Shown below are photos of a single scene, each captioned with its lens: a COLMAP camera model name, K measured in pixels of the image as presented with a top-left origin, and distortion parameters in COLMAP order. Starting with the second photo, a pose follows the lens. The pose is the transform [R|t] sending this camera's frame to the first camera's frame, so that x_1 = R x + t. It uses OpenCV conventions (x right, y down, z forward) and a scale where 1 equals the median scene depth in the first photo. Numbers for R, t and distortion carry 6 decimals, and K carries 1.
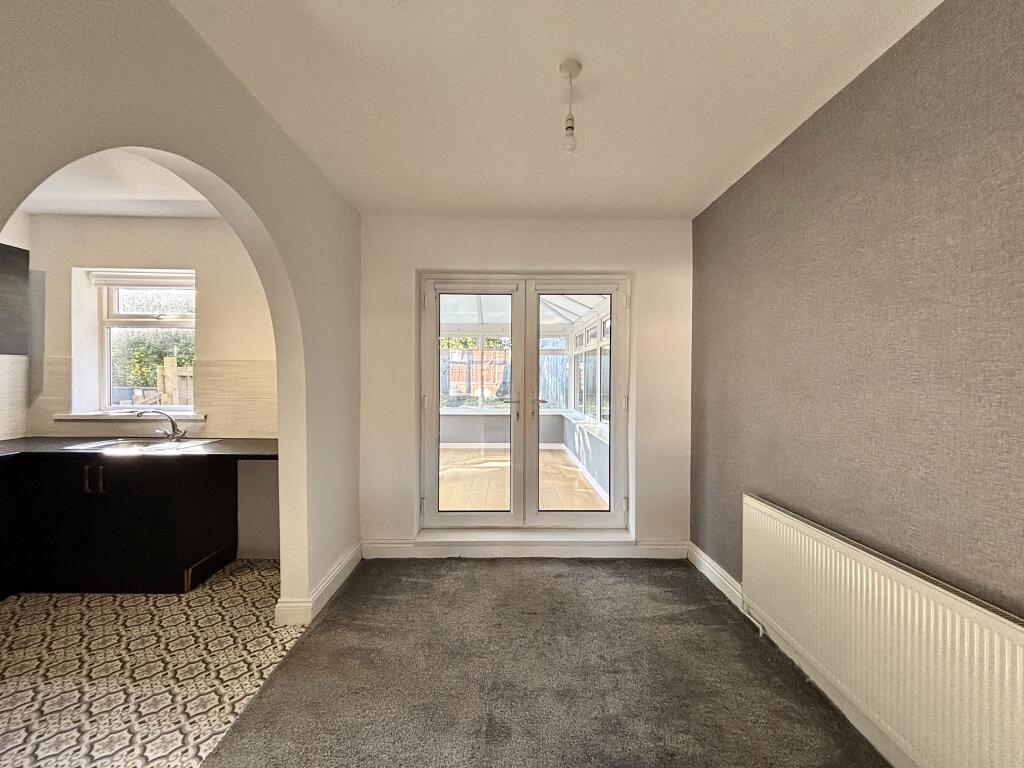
lens RADIAL K [[403.8, 0, 512.0], [0, 403.8, 384.0], [0, 0, 1]] dist [-0.010163, 0.000088]
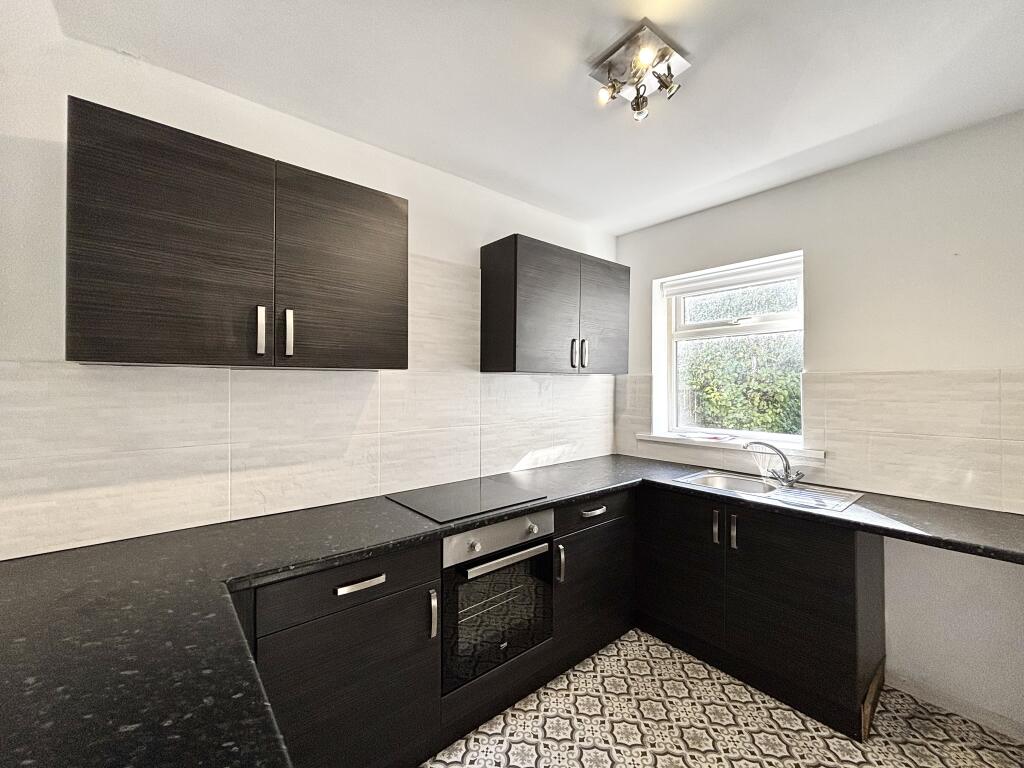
lens RADIAL K [[415.3, 0, 512.0], [0, 415.3, 384.0], [0, 0, 1]] dist [0.002341, 0.000215]
pose [[0.640139, -0.008847, -0.768209, -0.557703], [-0.017379, 0.999511, -0.025993, -0.012983], [0.768063, 0.029989, 0.639672, 0.117149]]
